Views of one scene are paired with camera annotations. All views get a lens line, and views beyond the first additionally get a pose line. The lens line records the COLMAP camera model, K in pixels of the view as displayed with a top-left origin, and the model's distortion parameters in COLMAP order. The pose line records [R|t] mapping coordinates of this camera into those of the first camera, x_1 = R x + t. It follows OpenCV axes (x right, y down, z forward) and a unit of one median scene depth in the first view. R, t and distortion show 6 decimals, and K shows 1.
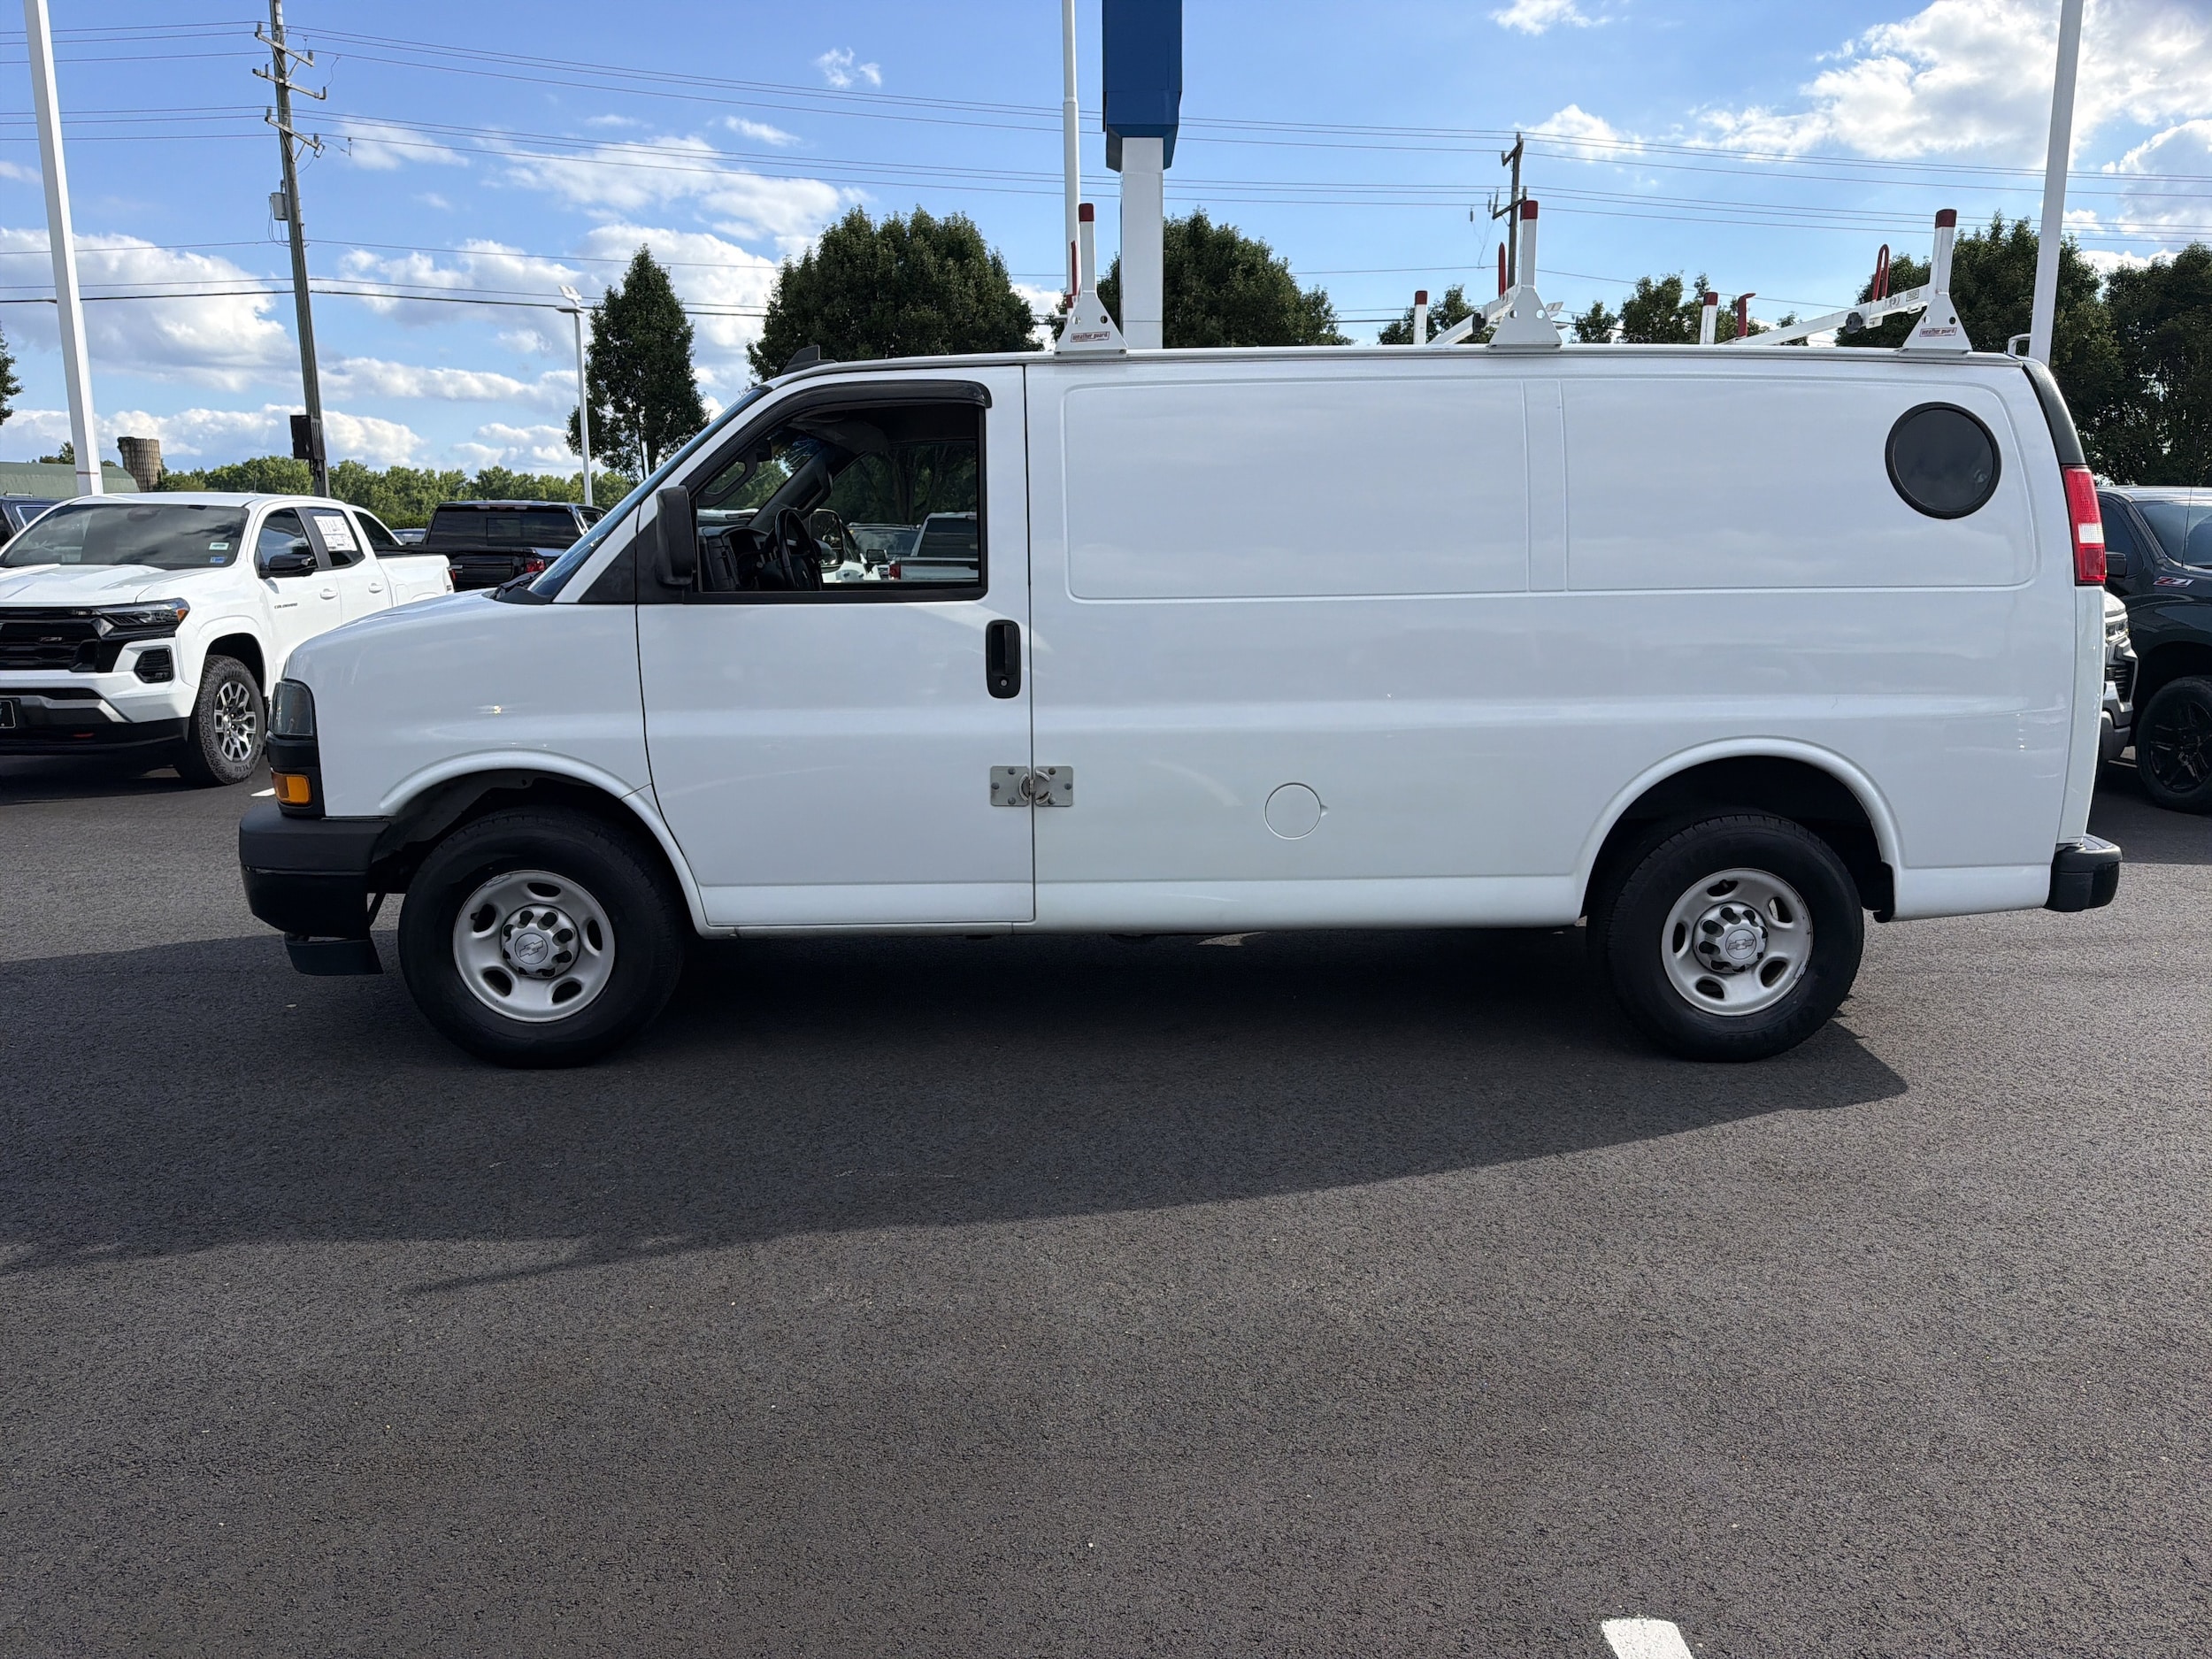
lens RADIAL K [[1675.0, 0, 1054.0], [0, 1675.0, 833.4], [0, 0, 1]] dist [-0.000366, 0.014294]
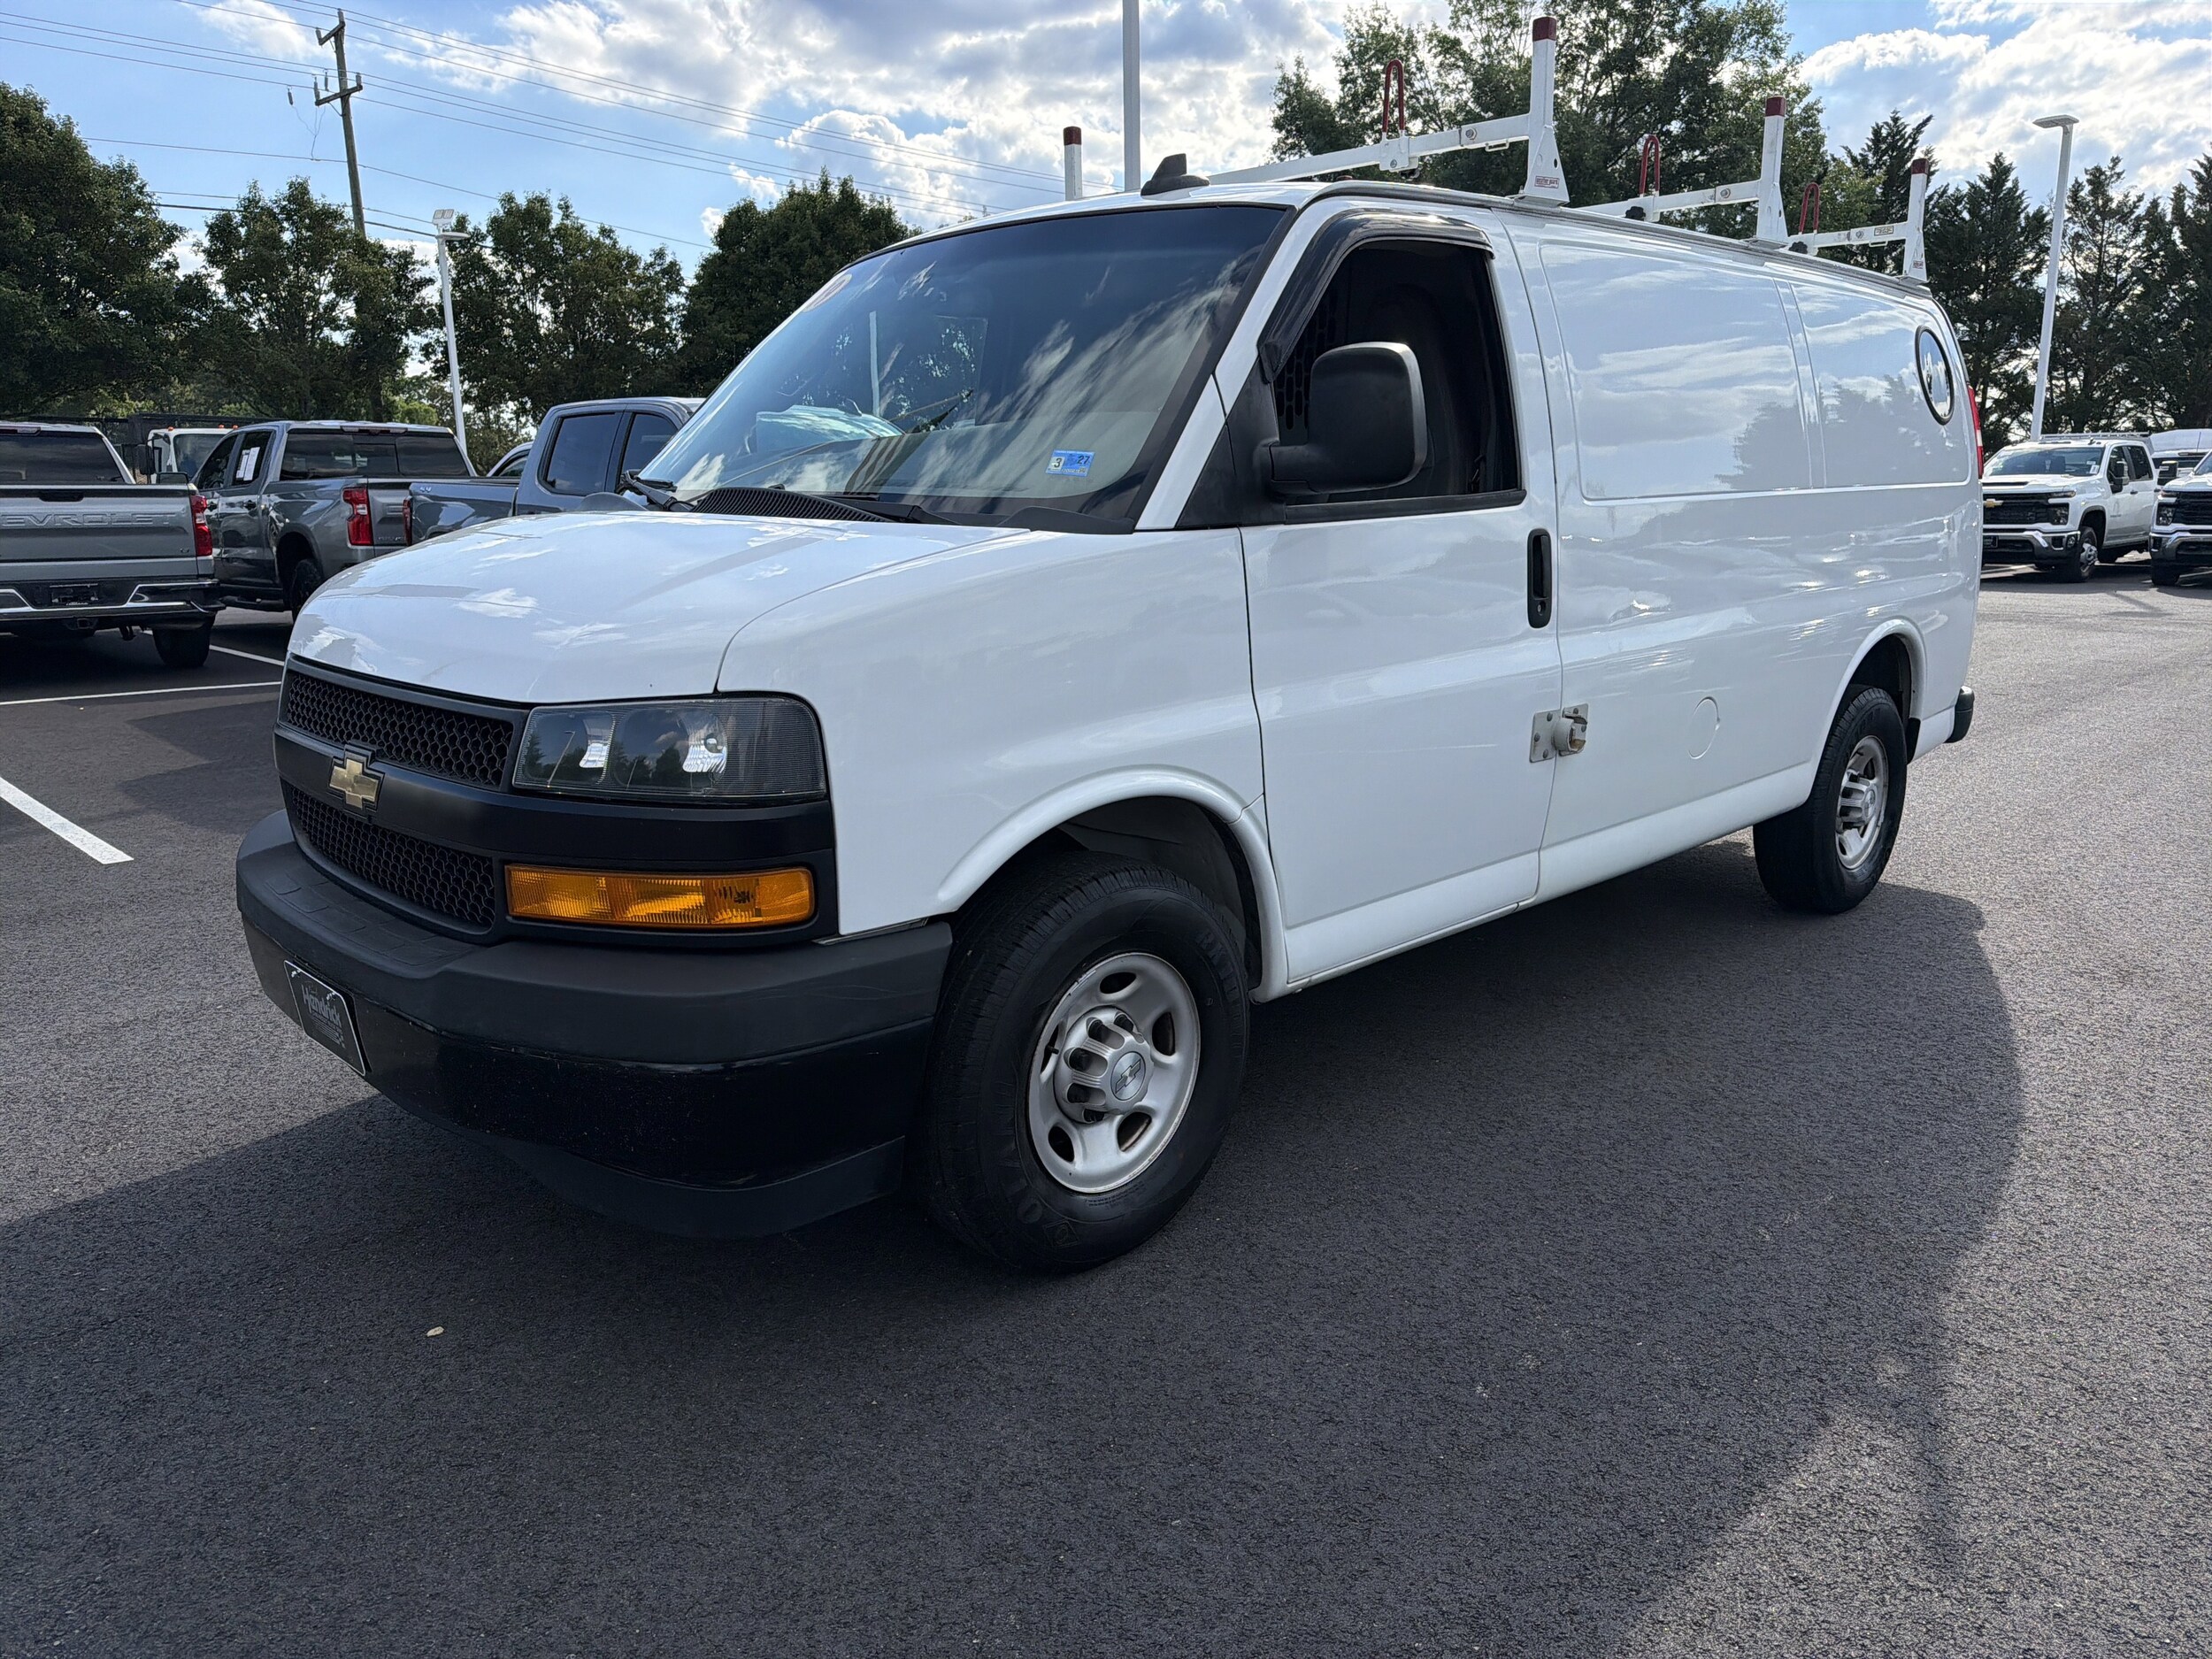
lens RADIAL K [[1675.0, 0, 1054.0], [0, 1675.0, 833.4], [0, 0, 1]] dist [-0.000366, 0.014294]
pose [[0.716587, -0.152589, 0.680602, -0.130940], [0.127425, 0.987995, 0.087343, -0.014200], [-0.685759, 0.024137, 0.727428, 0.096701]]
